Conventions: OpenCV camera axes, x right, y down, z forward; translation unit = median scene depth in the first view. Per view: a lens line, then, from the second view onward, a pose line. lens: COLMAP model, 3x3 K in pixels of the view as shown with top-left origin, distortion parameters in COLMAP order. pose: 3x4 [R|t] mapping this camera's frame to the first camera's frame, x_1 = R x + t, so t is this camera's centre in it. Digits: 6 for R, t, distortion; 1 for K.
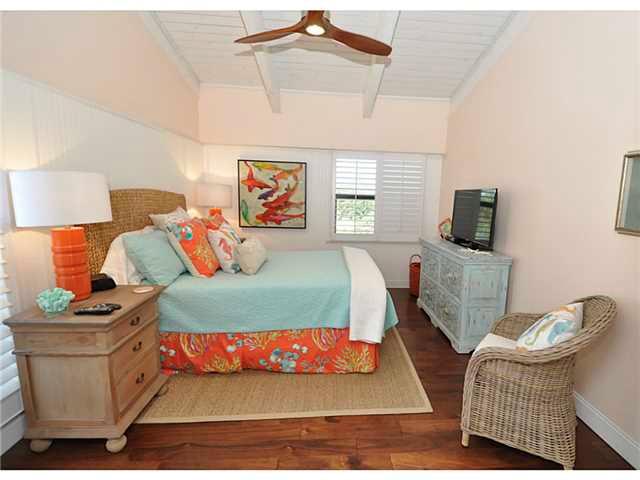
lens RADIAL K [[323.4, 0, 363.5], [0, 323.4, 240.4], [0, 0, 1]] dist [0.026706, -0.032912]
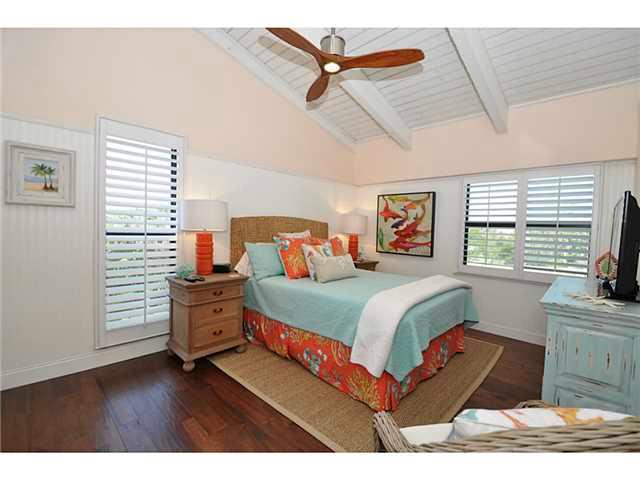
lens RADIAL K [[288.9, 0, 327.1], [0, 288.9, 237.5], [0, 0, 1]] dist [0.014743, -0.021361]
pose [[0.659761, 0.013811, -0.751348, 0.290994], [-0.116469, 0.989629, -0.084081, 0.016388], [0.742395, 0.142983, 0.654527, 0.186425]]
